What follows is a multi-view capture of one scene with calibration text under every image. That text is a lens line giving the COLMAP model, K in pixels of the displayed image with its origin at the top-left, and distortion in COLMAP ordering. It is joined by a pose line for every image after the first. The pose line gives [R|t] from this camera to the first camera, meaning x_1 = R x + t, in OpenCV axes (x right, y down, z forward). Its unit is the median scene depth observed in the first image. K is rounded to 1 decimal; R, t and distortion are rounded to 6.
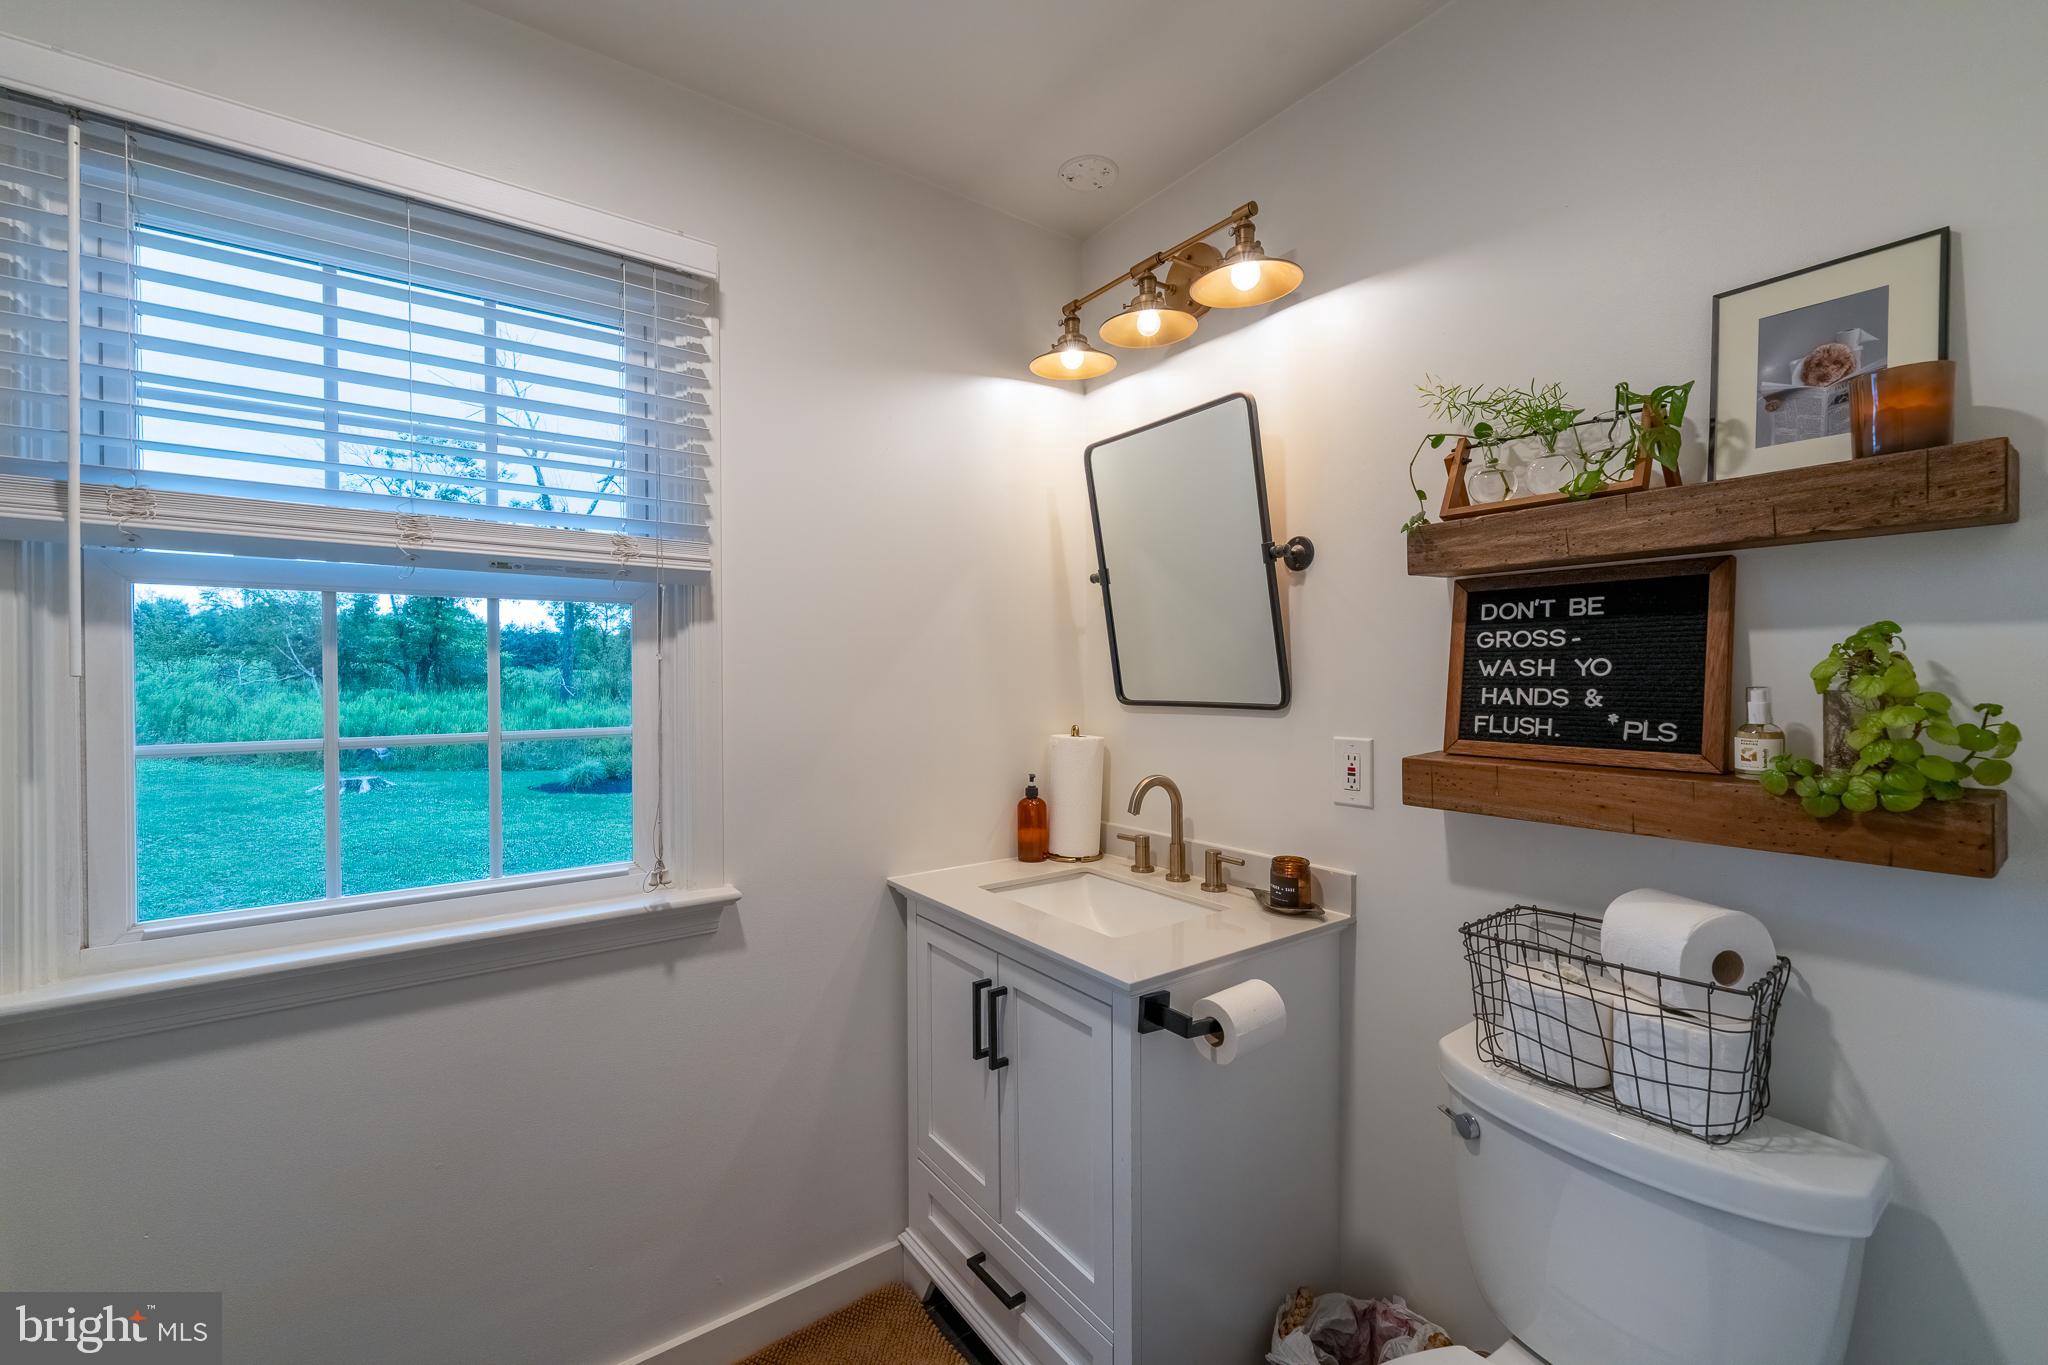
lens RADIAL K [[833.1, 0, 1022.8], [0, 833.1, 681.8], [0, 0, 1]] dist [0.002288, -0.000433]
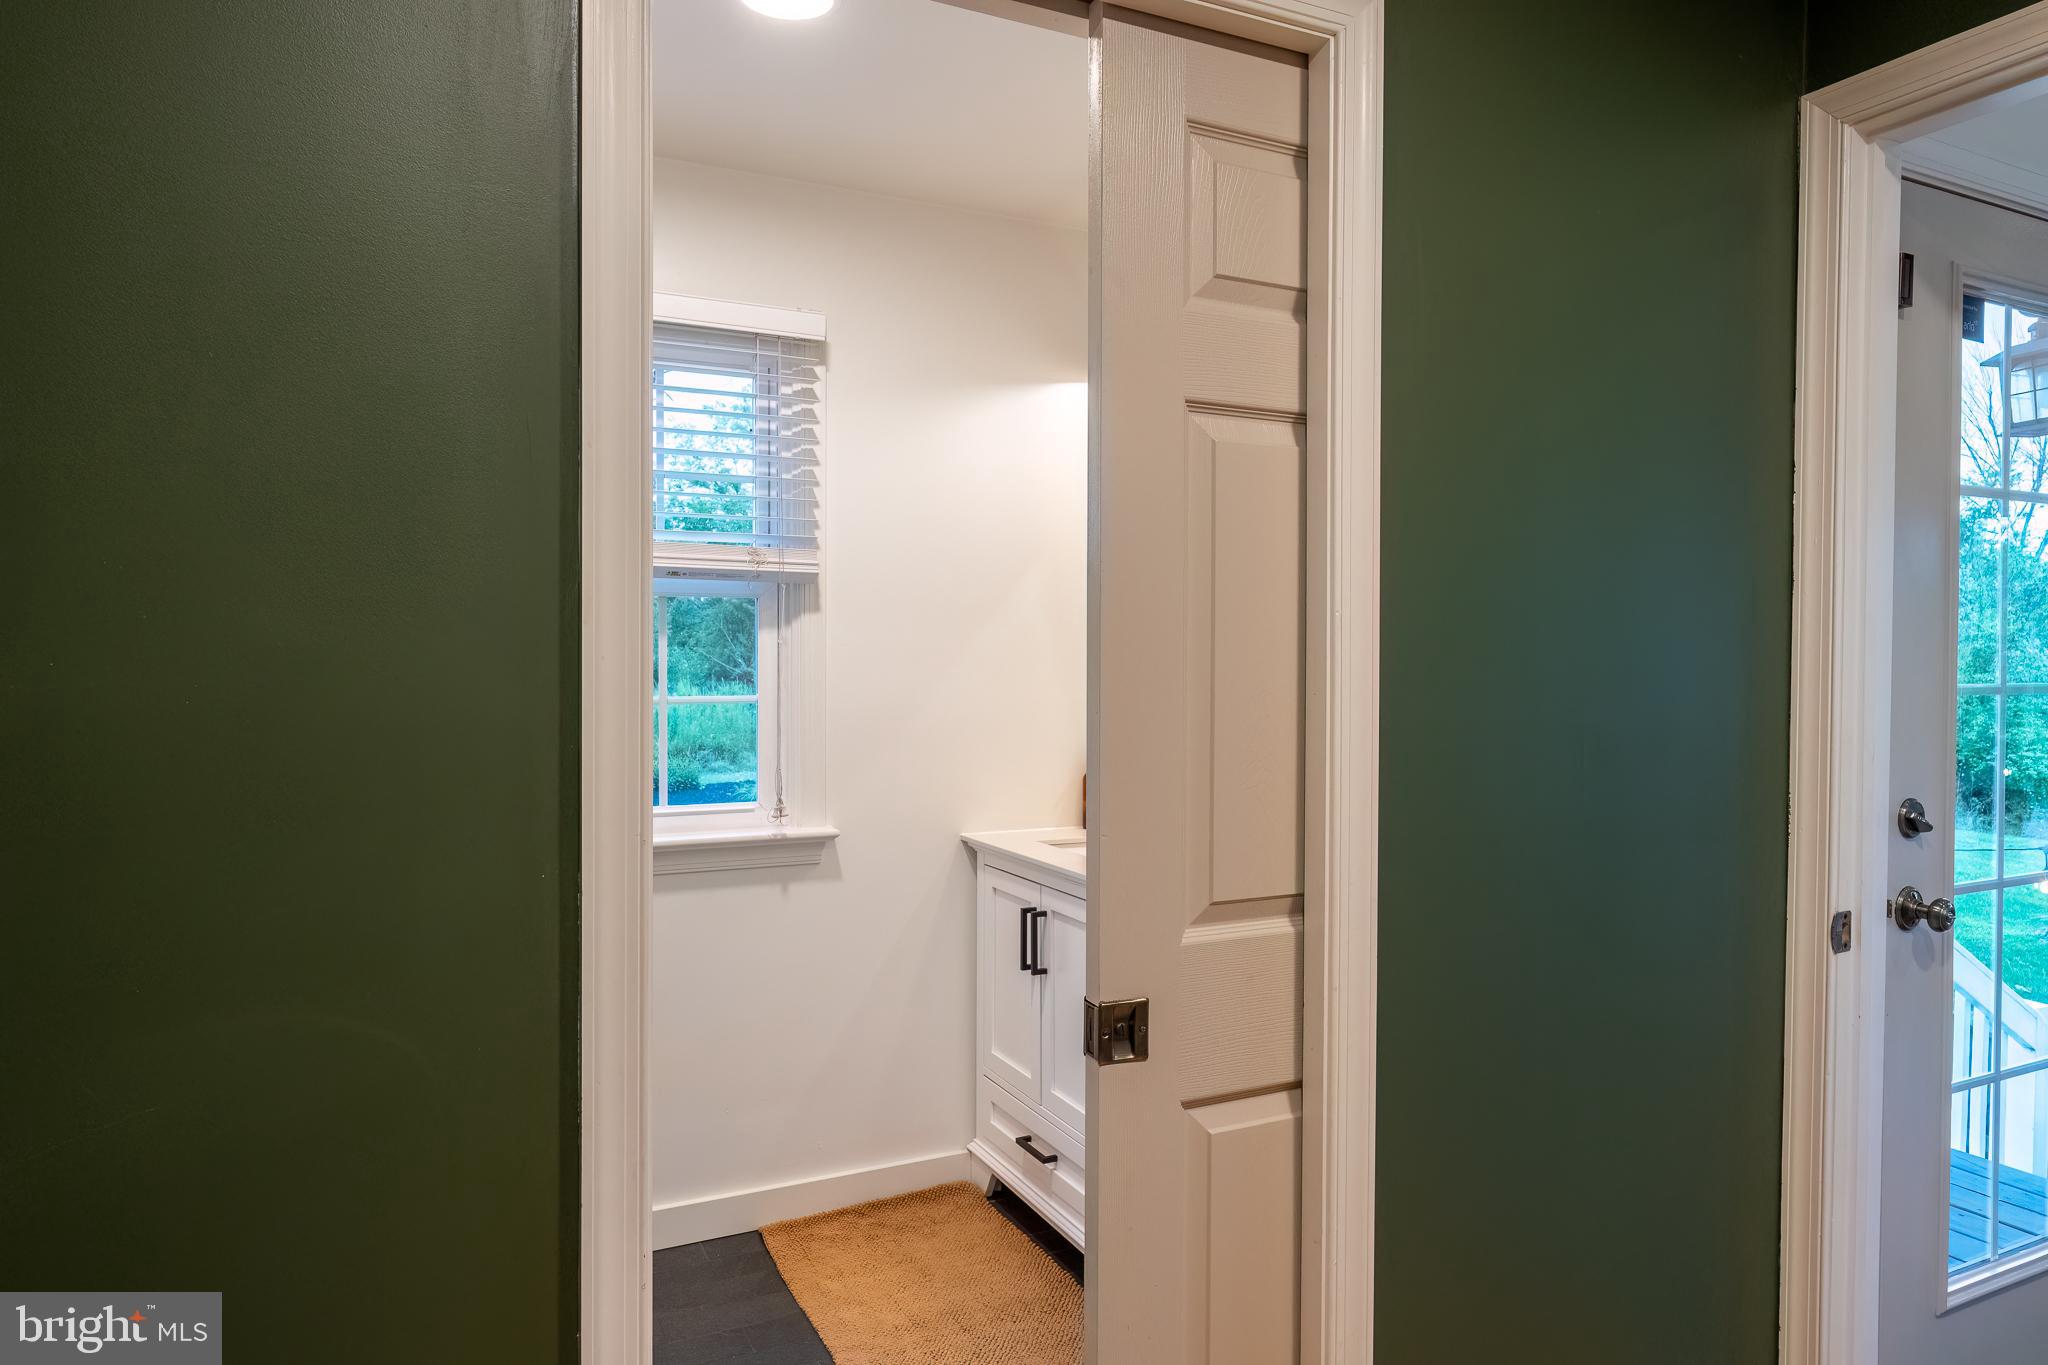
lens RADIAL K [[1243.7, 0, 1024.4], [0, 1243.7, 679.9], [0, 0, 1]] dist [0.005193, 0.000337]
pose [[0.984778, 0.009134, -0.173577, 0.253817], [-0.008576, 0.999955, 0.003964, 0.018695], [0.173606, -0.002415, 0.984812, -0.779316]]
